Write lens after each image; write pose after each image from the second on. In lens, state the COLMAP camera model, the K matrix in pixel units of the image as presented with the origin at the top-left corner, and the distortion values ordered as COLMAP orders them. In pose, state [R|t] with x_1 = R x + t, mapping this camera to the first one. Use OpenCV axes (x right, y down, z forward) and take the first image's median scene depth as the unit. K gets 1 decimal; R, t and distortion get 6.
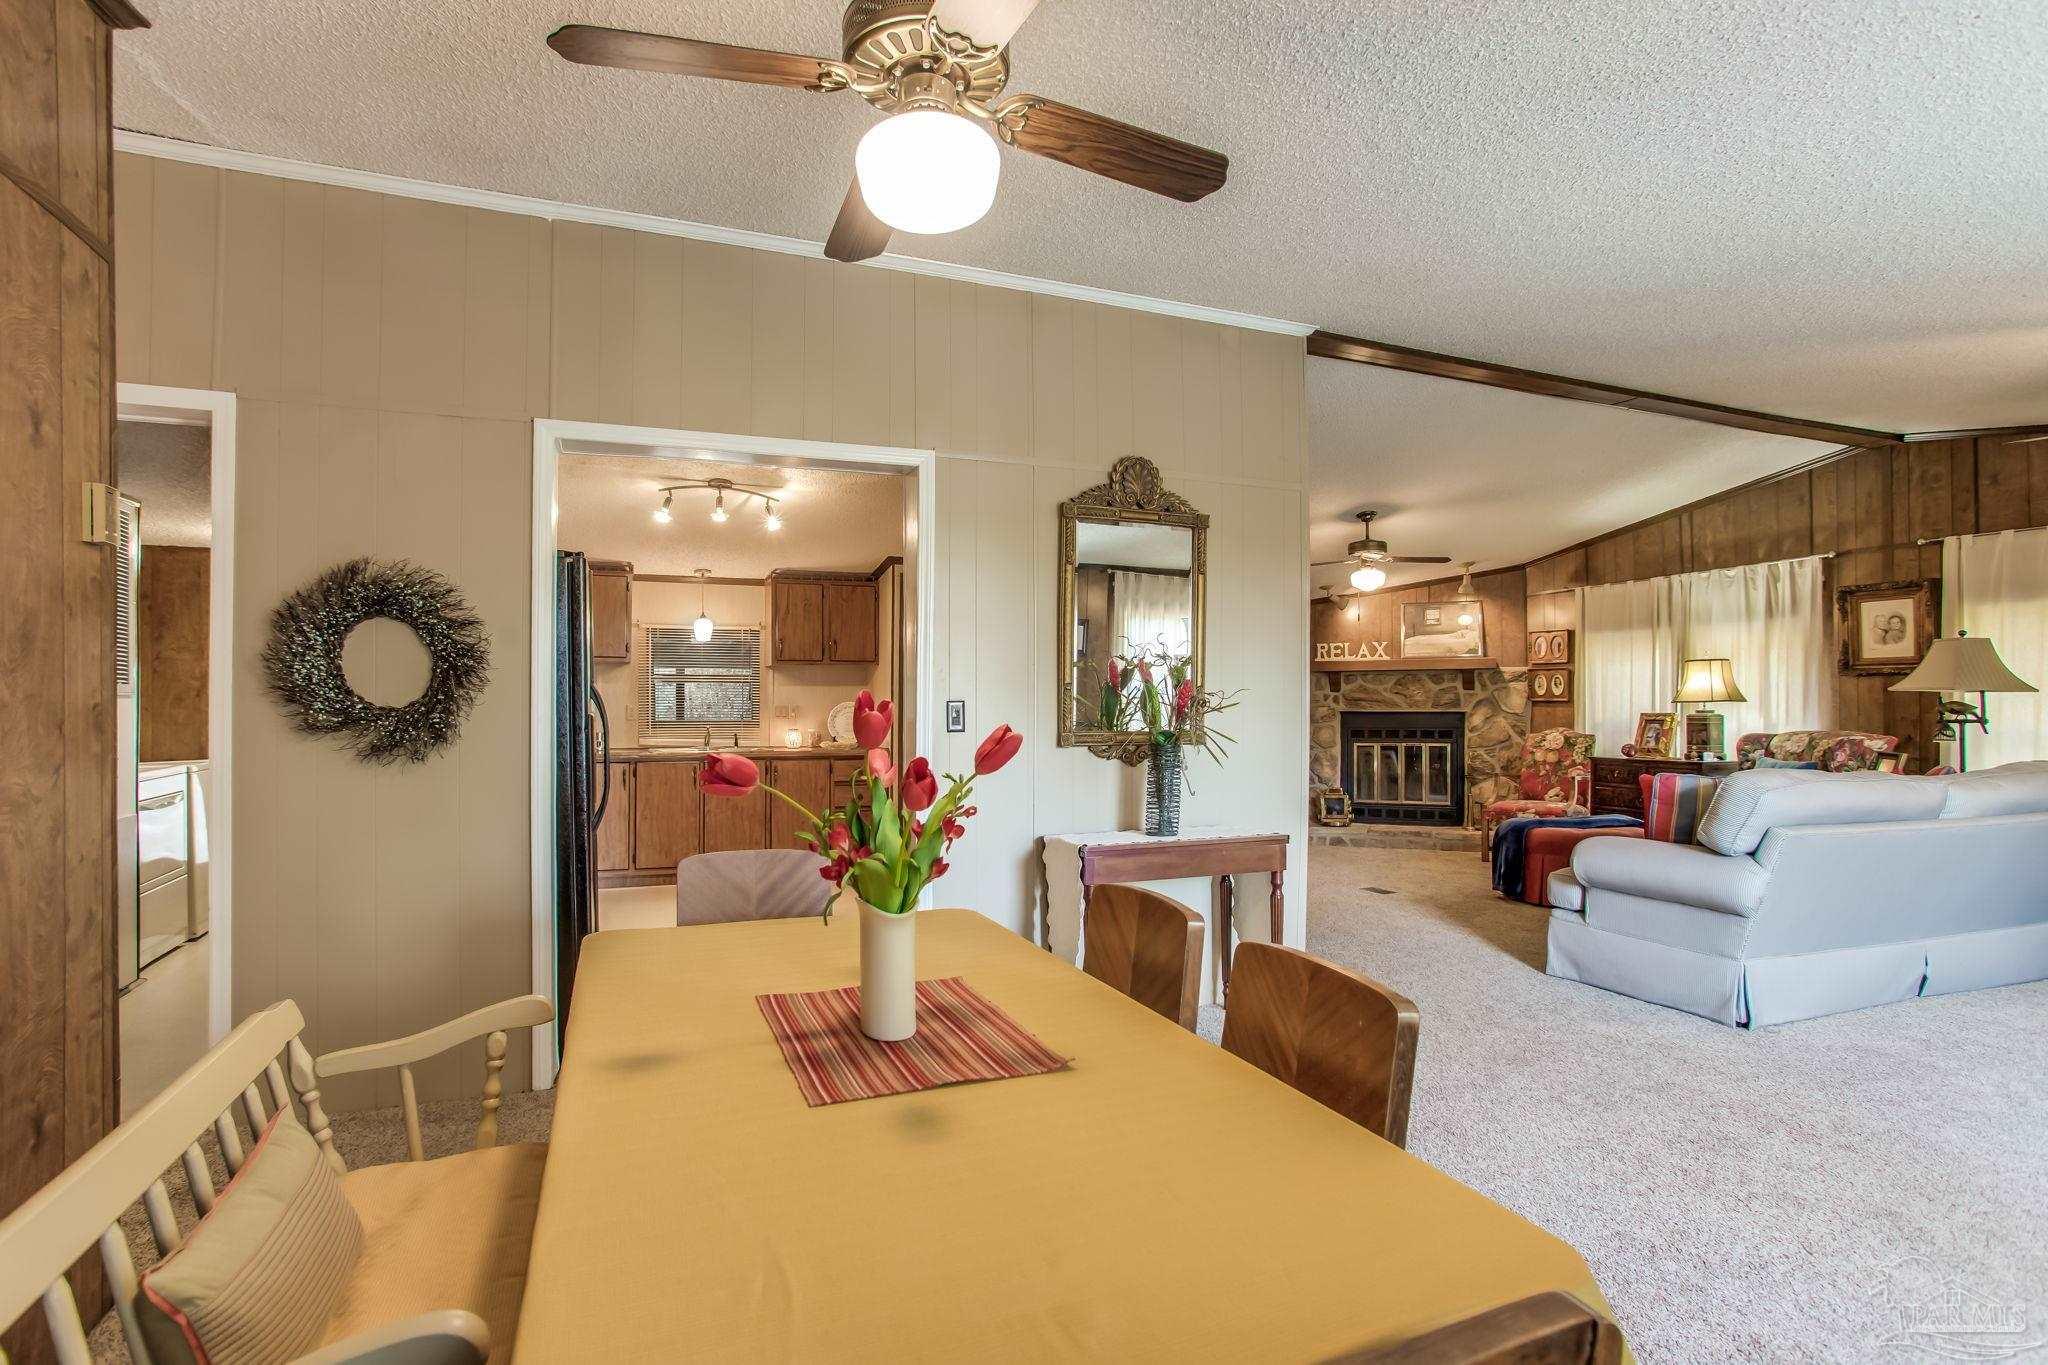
lens RADIAL K [[1011.8, 0, 1010.9], [0, 1011.8, 698.5], [0, 0, 1]] dist [-0.063274, 0.033766]
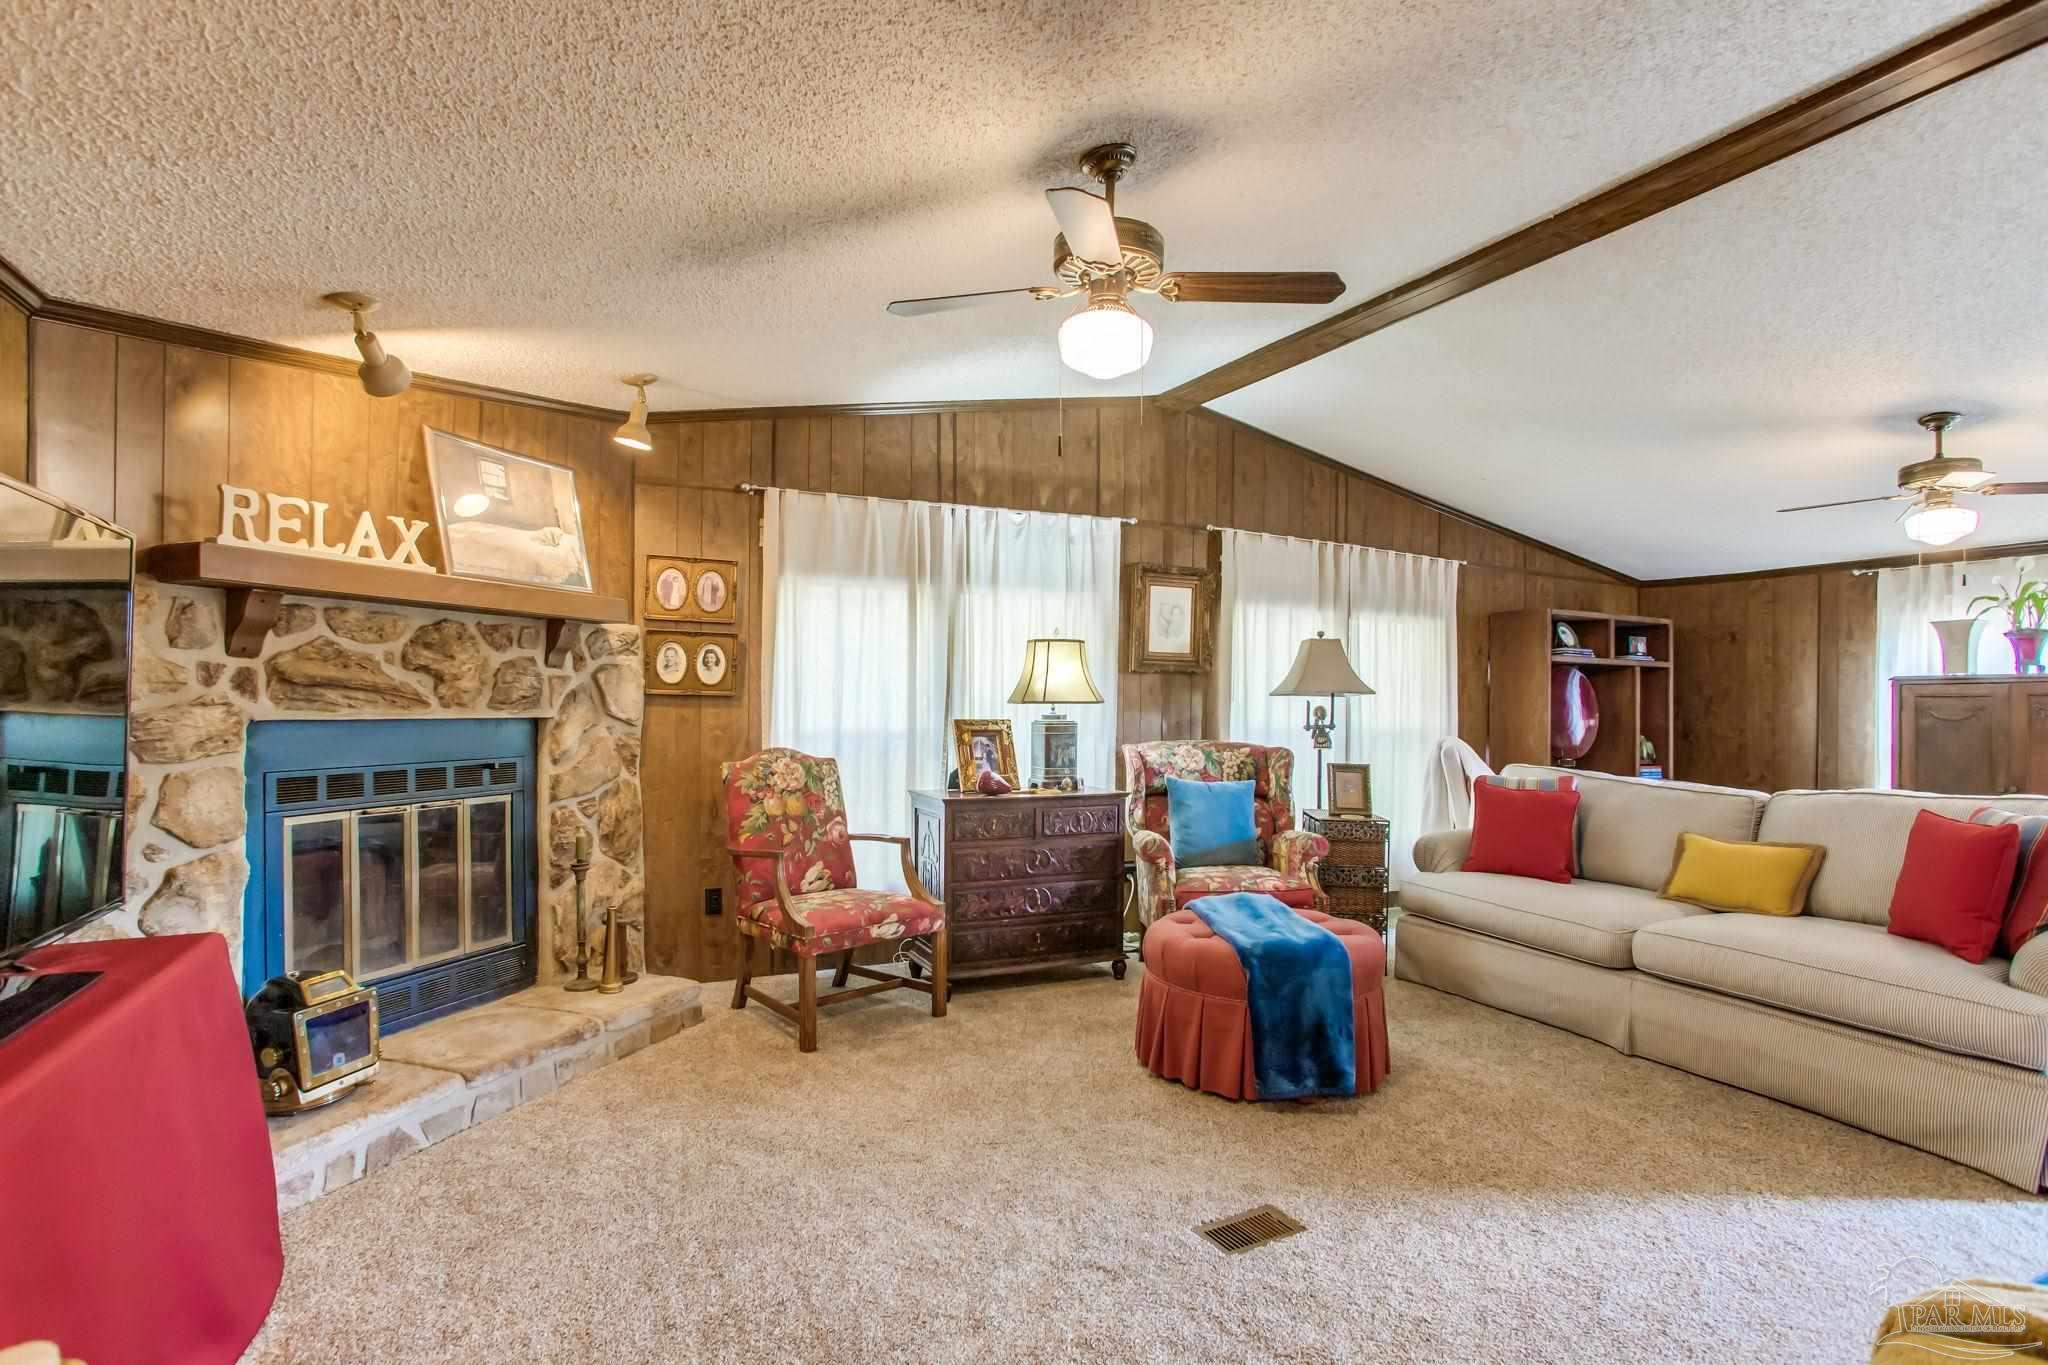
lens RADIAL K [[1011.8, 0, 1010.9], [0, 1011.8, 698.5], [0, 0, 1]] dist [-0.063274, 0.033766]
pose [[-0.077399, 0.004079, 0.996992, 0.014603], [-0.017146, 0.999838, -0.005422, 0.004794], [-0.996853, -0.017514, -0.077316, 1.005724]]
